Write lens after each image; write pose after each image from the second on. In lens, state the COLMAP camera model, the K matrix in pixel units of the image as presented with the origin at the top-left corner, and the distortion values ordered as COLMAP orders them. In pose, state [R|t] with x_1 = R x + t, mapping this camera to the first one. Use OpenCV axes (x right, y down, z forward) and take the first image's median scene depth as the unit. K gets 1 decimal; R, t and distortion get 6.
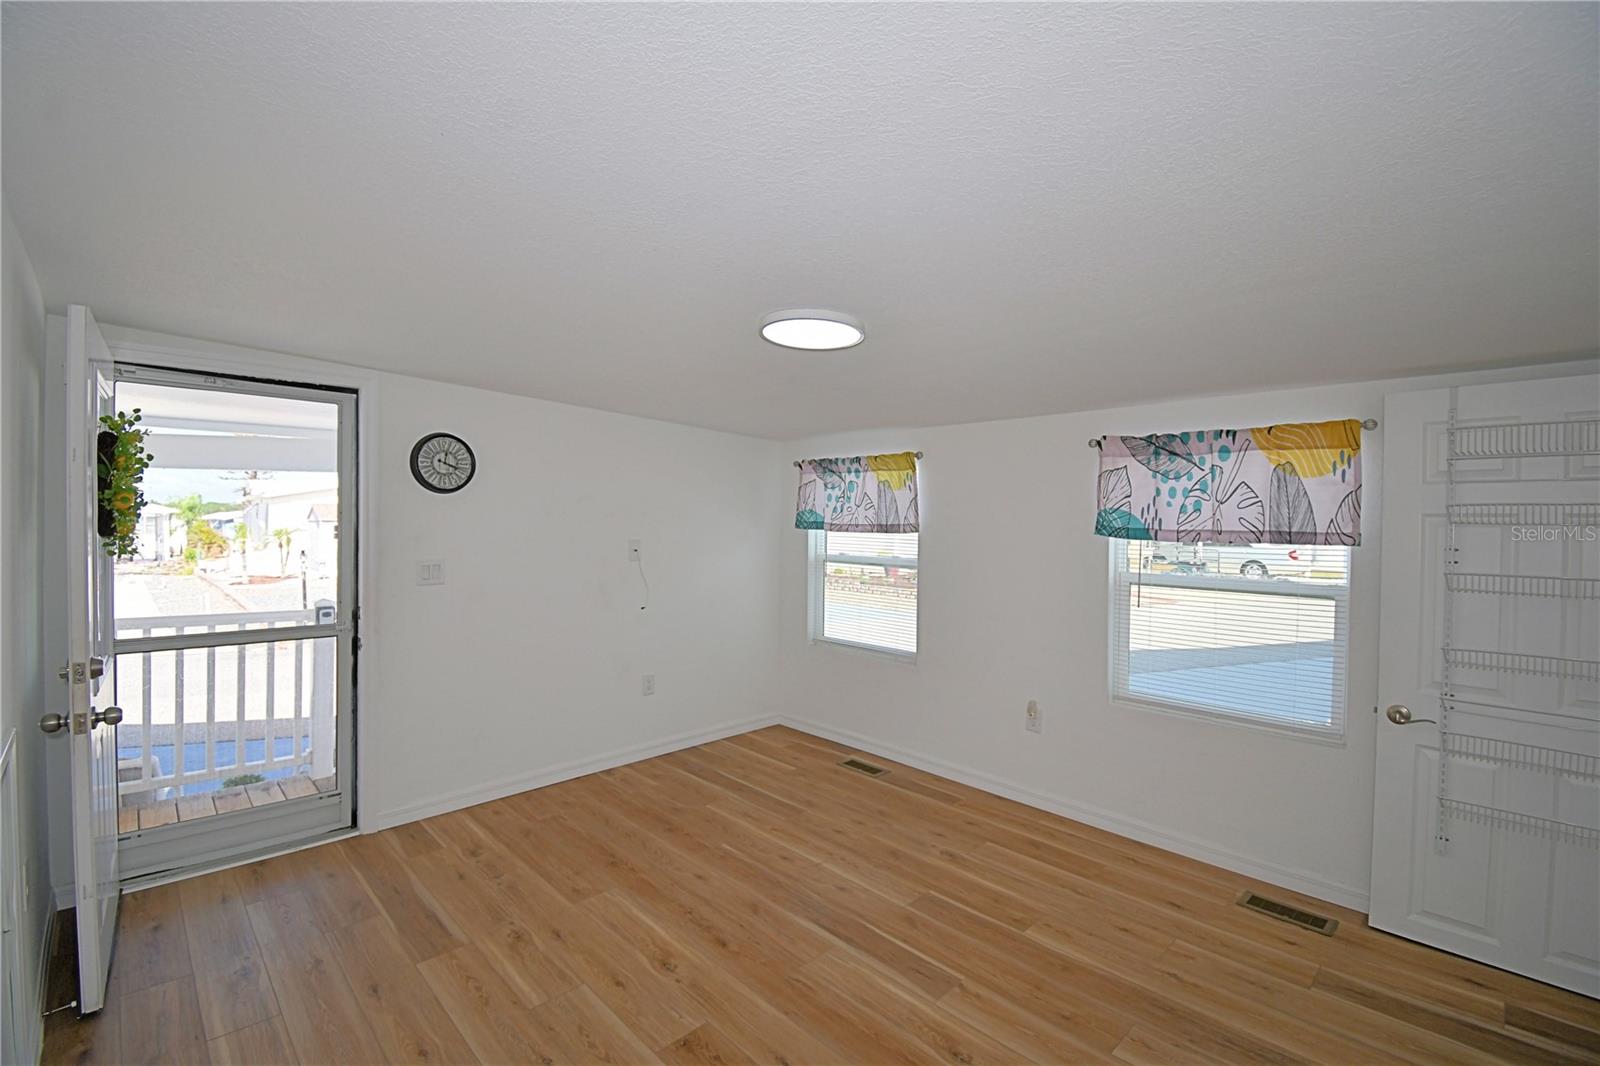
lens RADIAL K [[709.9, 0, 802.3], [0, 709.9, 531.9], [0, 0, 1]] dist [-0.022795, -0.002705]
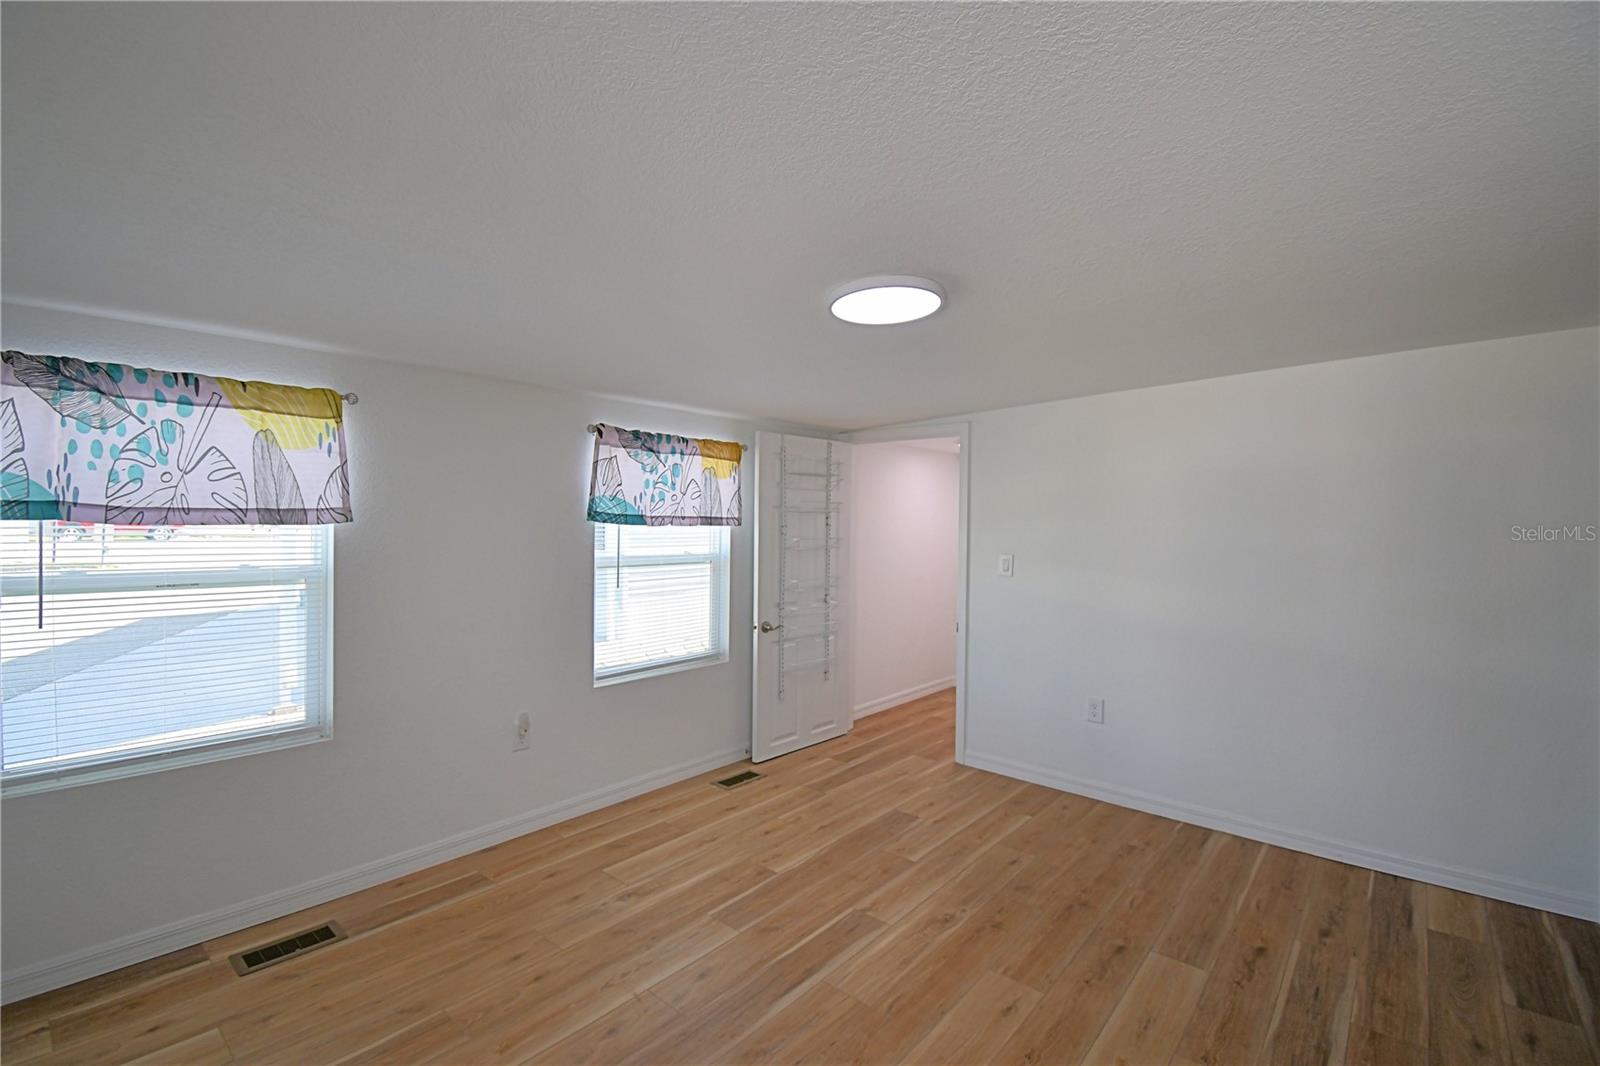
lens RADIAL K [[709.9, 0, 802.6], [0, 709.9, 523.5], [0, 0, 1]] dist [-0.022795, -0.002705]
pose [[-0.113111, -0.028892, 0.993162, -0.643235], [-0.010575, 0.999556, 0.027874, -0.025066], [-0.993526, -0.007350, -0.113366, 0.864754]]
